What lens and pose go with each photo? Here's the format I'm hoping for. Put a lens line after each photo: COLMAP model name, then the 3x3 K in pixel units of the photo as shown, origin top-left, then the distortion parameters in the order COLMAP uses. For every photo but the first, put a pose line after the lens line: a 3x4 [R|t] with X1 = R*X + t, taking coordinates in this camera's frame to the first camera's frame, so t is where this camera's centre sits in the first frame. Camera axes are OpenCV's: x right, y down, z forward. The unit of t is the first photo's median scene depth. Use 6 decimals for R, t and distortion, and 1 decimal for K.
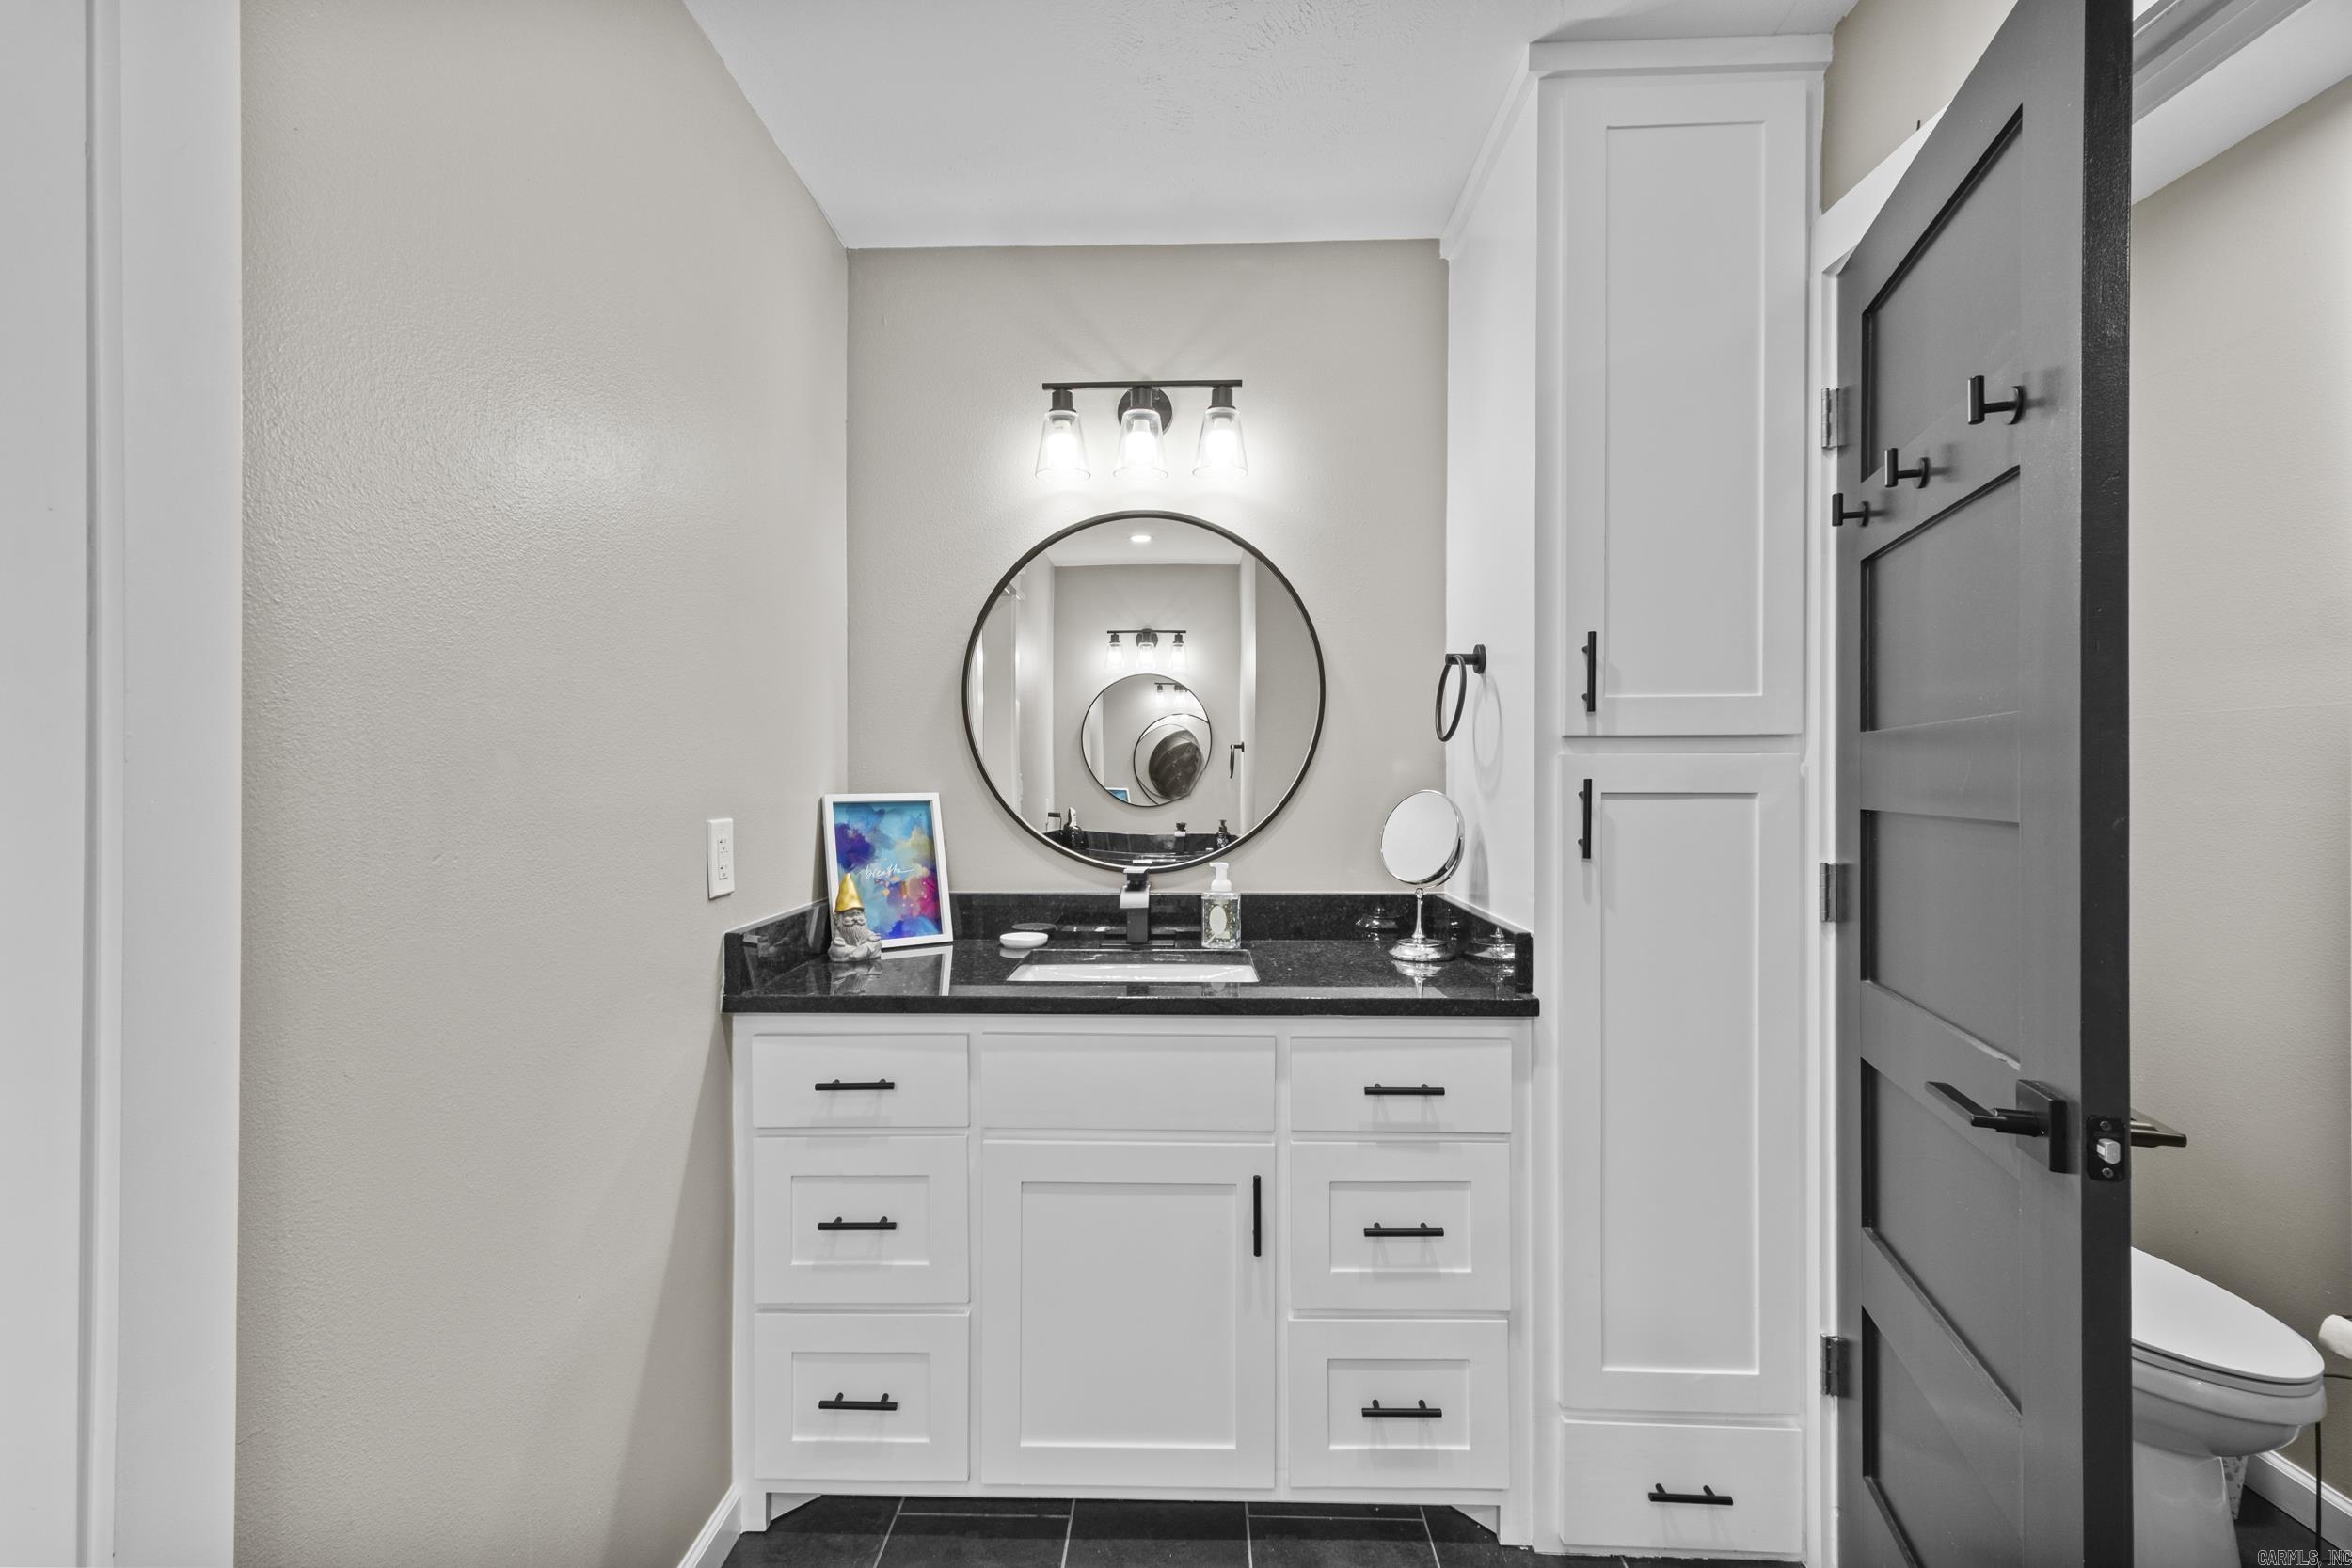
lens RADIAL K [[1016.0, 0, 1176.0], [0, 1016.0, 784.0], [0, 0, 1]] dist [0.001748, 0.000395]
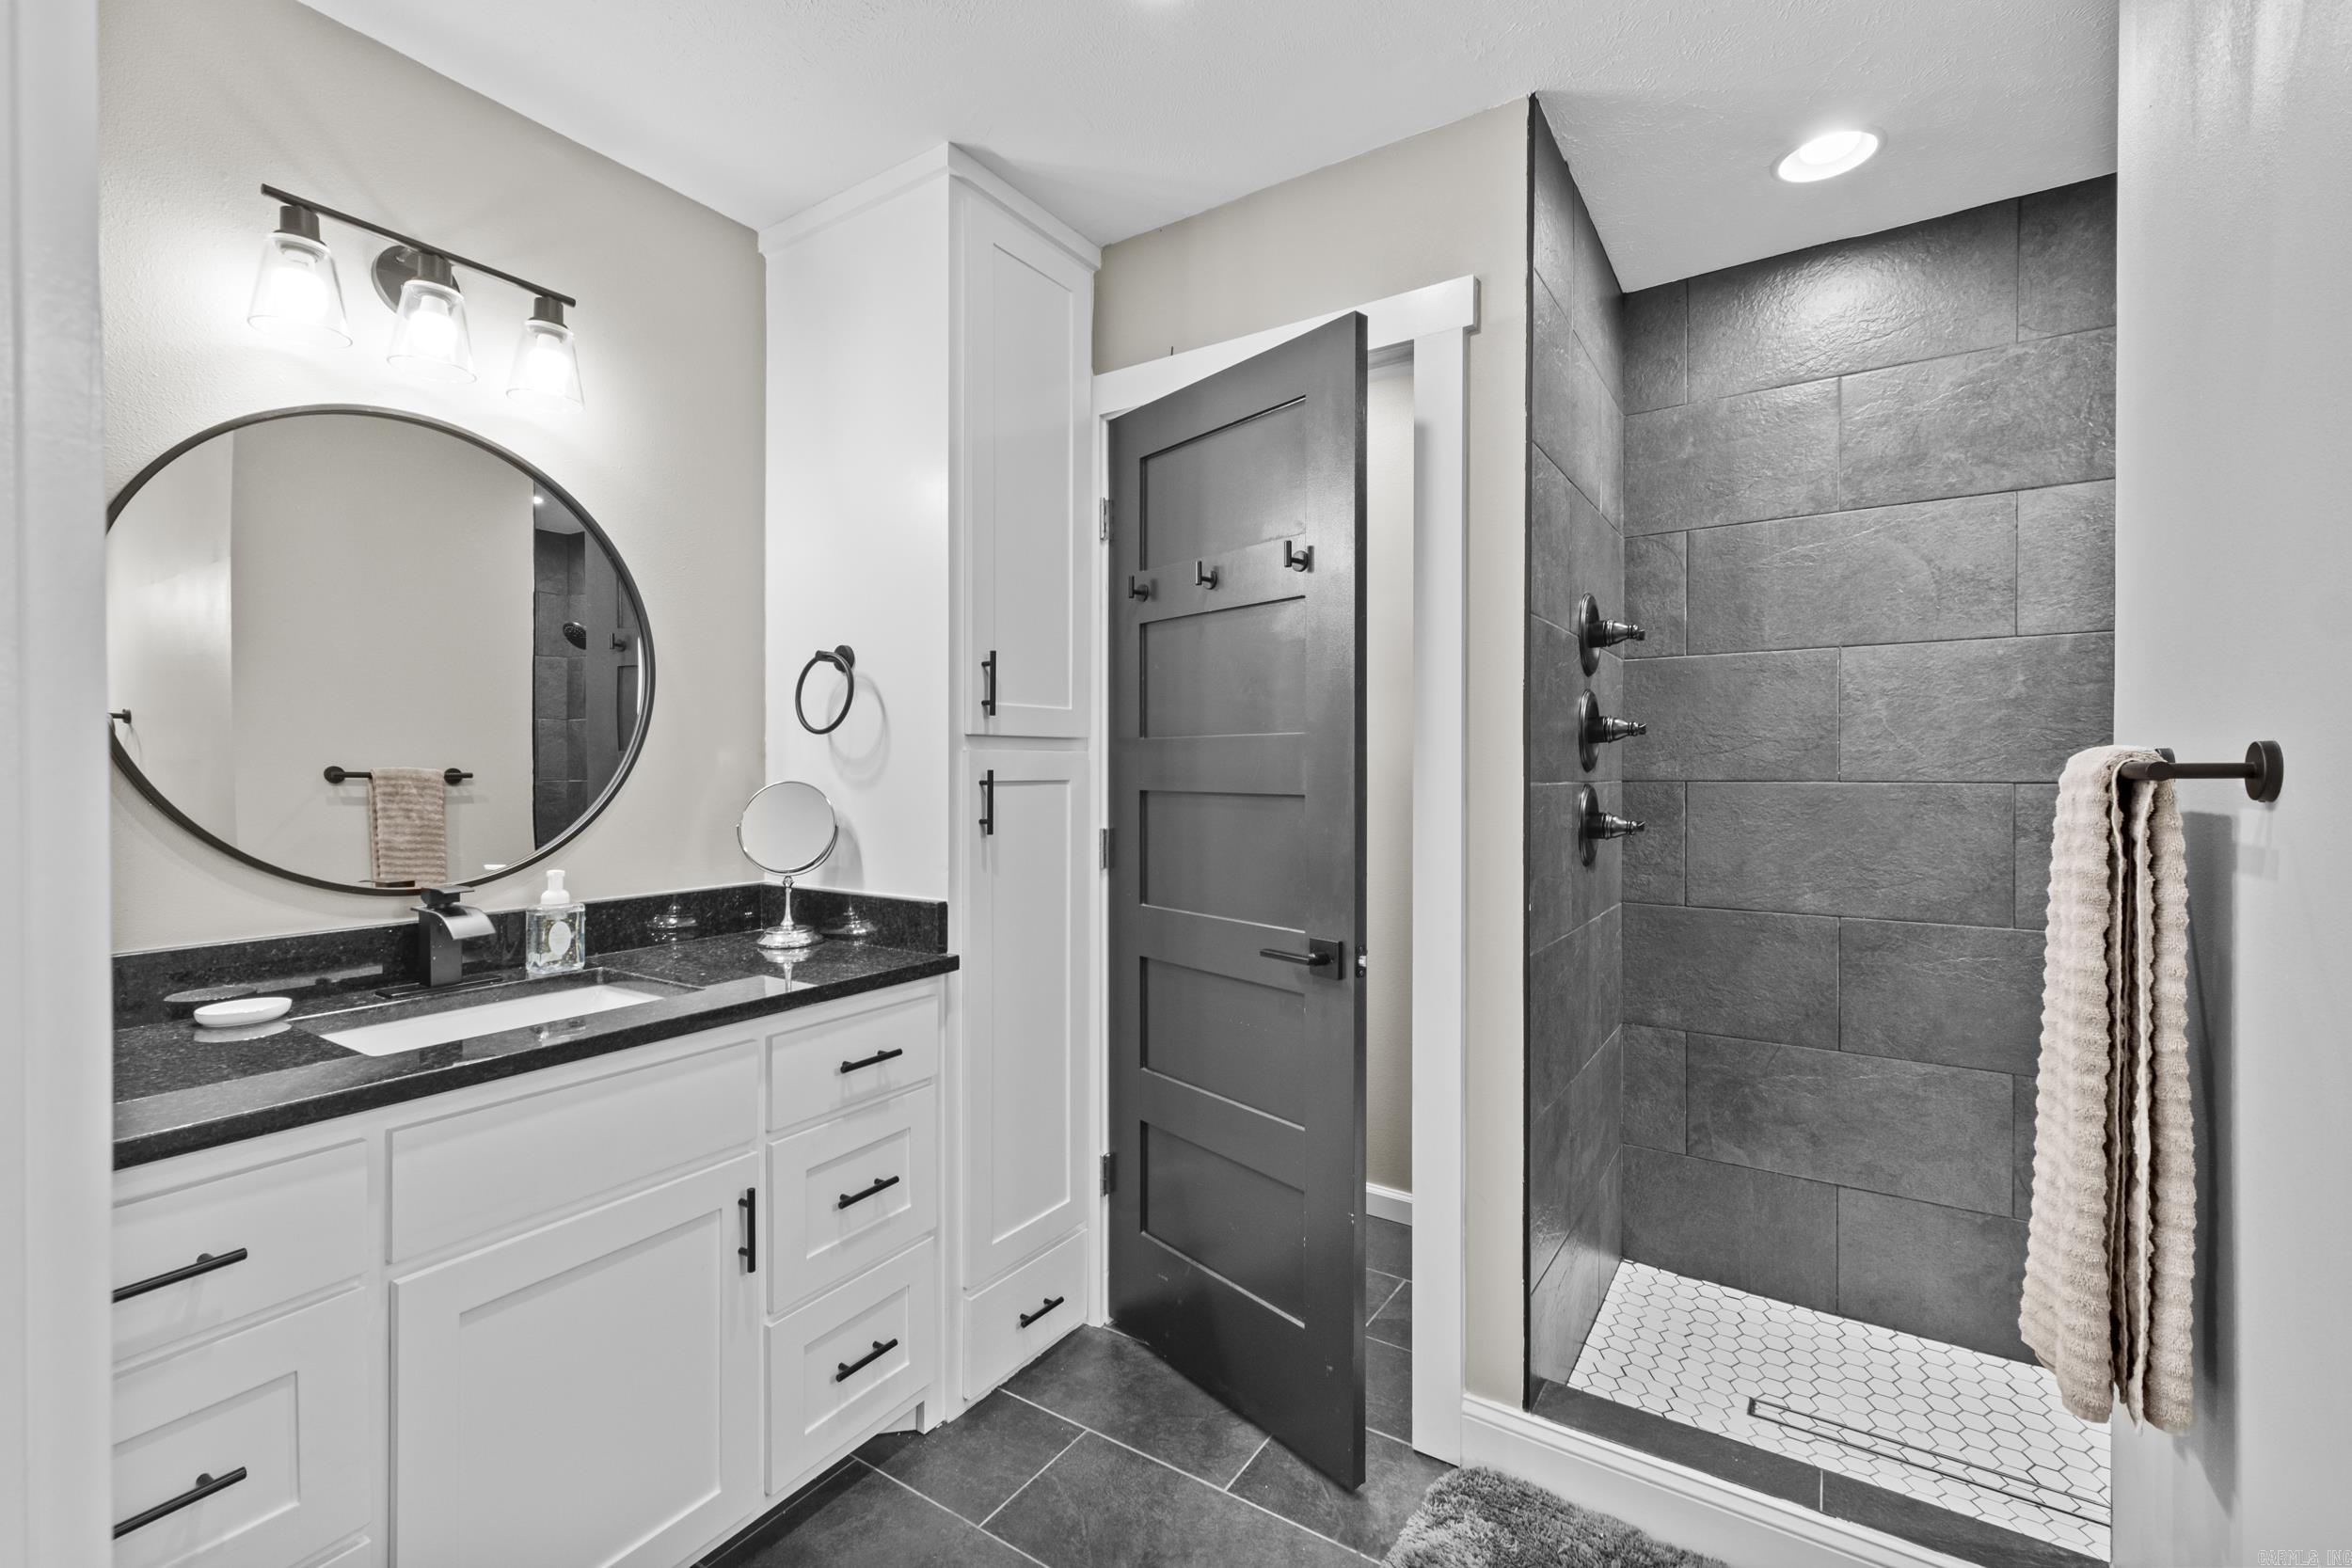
lens RADIAL K [[995.0, 0, 1177.5], [0, 995.0, 780.4], [0, 0, 1]] dist [0.000765, 0.000350]
pose [[0.519726, -0.010835, 0.854264, -0.492956], [0.002574, 0.999935, 0.011116, -0.005005], [-0.854329, -0.003578, 0.519720, 0.172998]]
